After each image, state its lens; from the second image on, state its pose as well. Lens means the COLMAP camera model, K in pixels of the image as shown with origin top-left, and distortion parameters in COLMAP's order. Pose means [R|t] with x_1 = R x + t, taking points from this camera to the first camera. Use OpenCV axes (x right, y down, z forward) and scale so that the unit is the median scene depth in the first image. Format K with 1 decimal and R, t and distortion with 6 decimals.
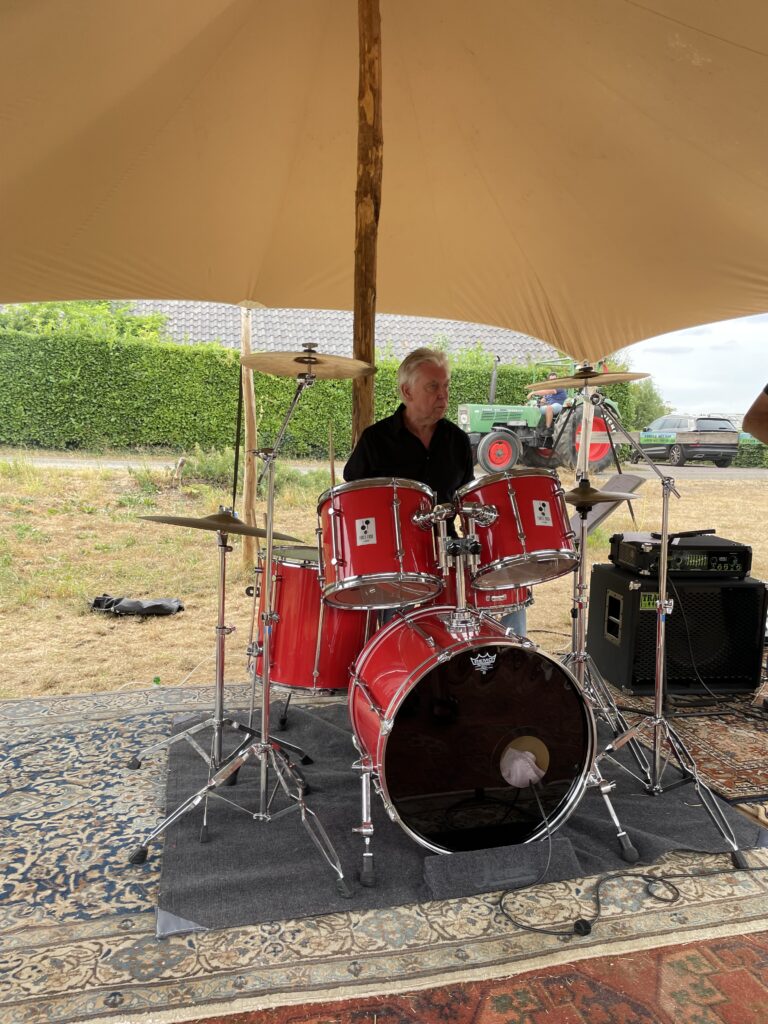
lens RADIAL K [[784.5, 0, 392.2], [0, 784.5, 515.5], [0, 0, 1]] dist [0.105876, -0.134791]
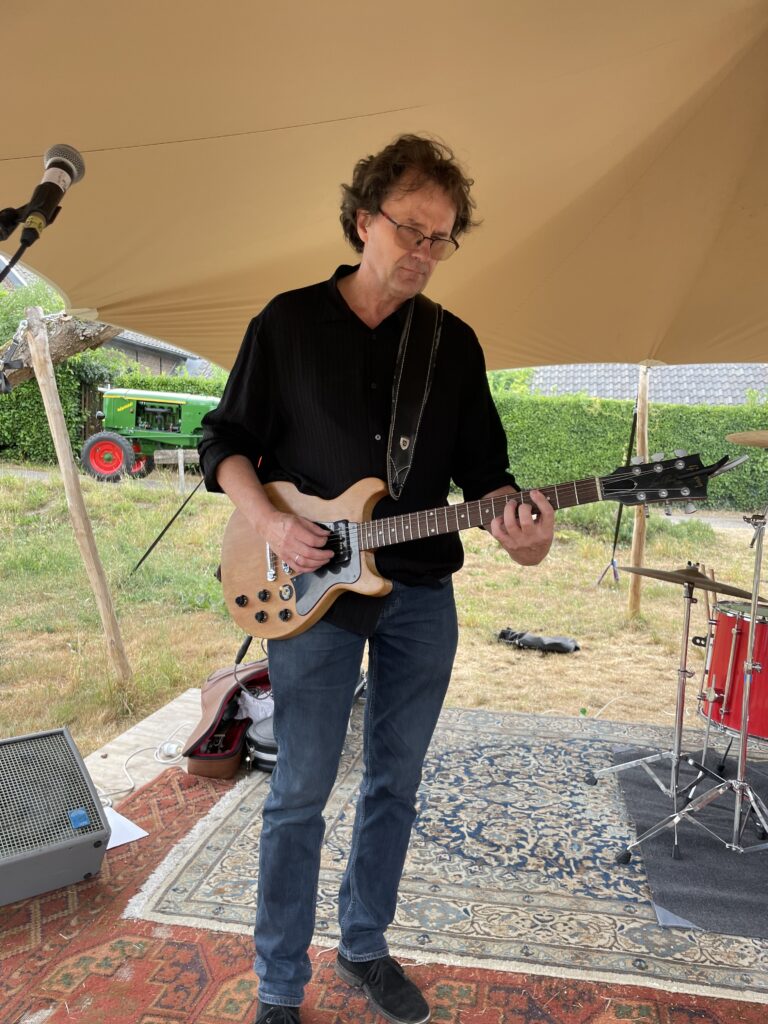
lens RADIAL K [[784.5, 0, 392.2], [0, 784.5, 515.5], [0, 0, 1]] dist [0.105876, -0.134791]
pose [[0.911476, 0.035273, -0.409839, -0.133978], [-0.057648, 0.997438, -0.042365, -0.005434], [0.407294, 0.062241, 0.911174, -0.199412]]
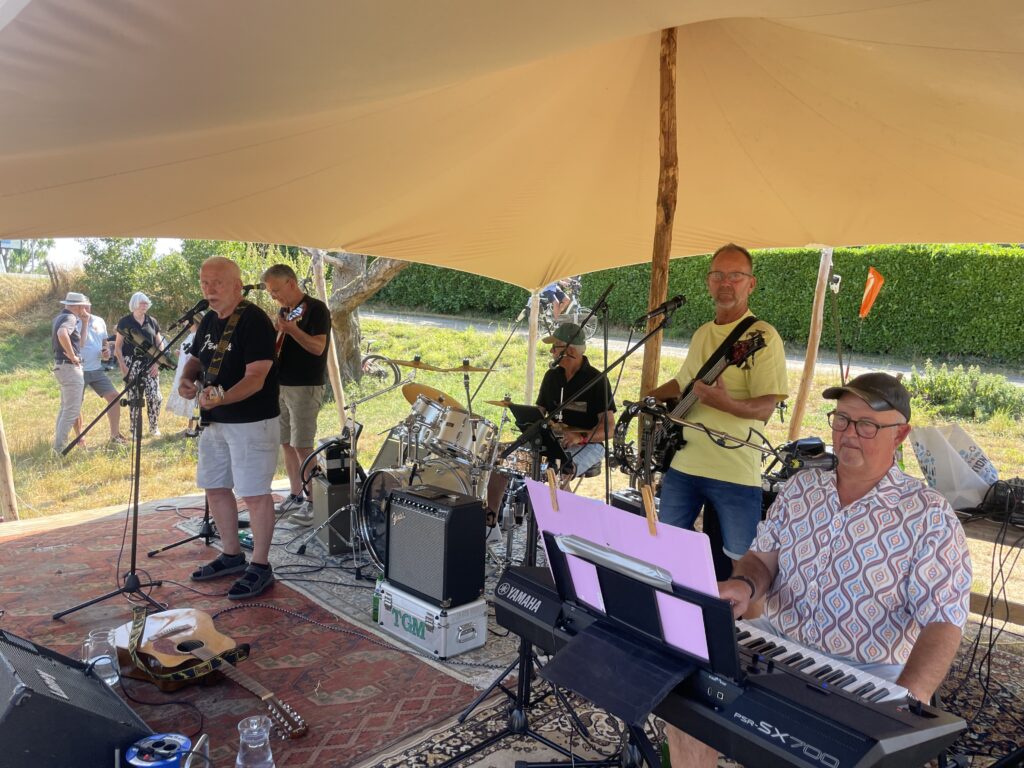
lens RADIAL K [[788.5, 0, 513.7], [0, 788.5, 382.2], [0, 0, 1]] dist [0.109526, -0.135237]
pose [[0.534790, 0.084619, -0.840737, 1.426481], [-0.112752, 0.993222, 0.028245, -0.128805], [0.837429, 0.079689, 0.540706, 0.046791]]
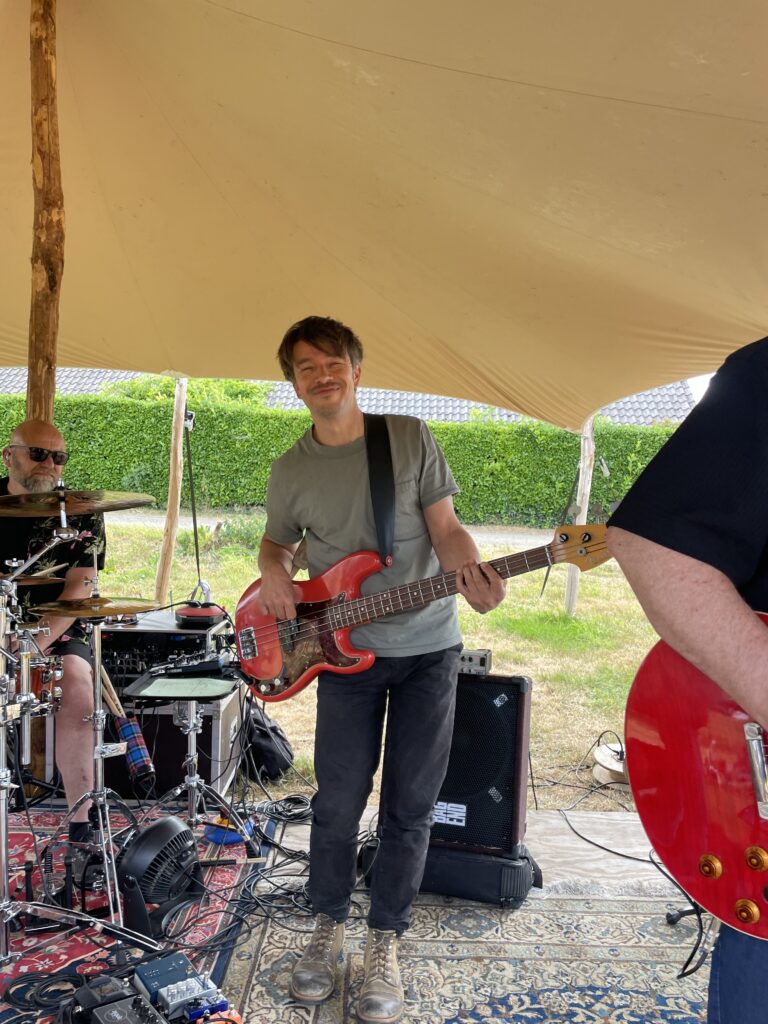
lens RADIAL K [[784.5, 0, 392.2], [0, 784.5, 515.5], [0, 0, 1]] dist [0.105876, -0.134791]
pose [[0.968862, 0.020997, -0.246709, 0.824857], [-0.039131, 0.996860, -0.068833, -0.072157], [0.244489, 0.076343, 0.966642, 0.289298]]
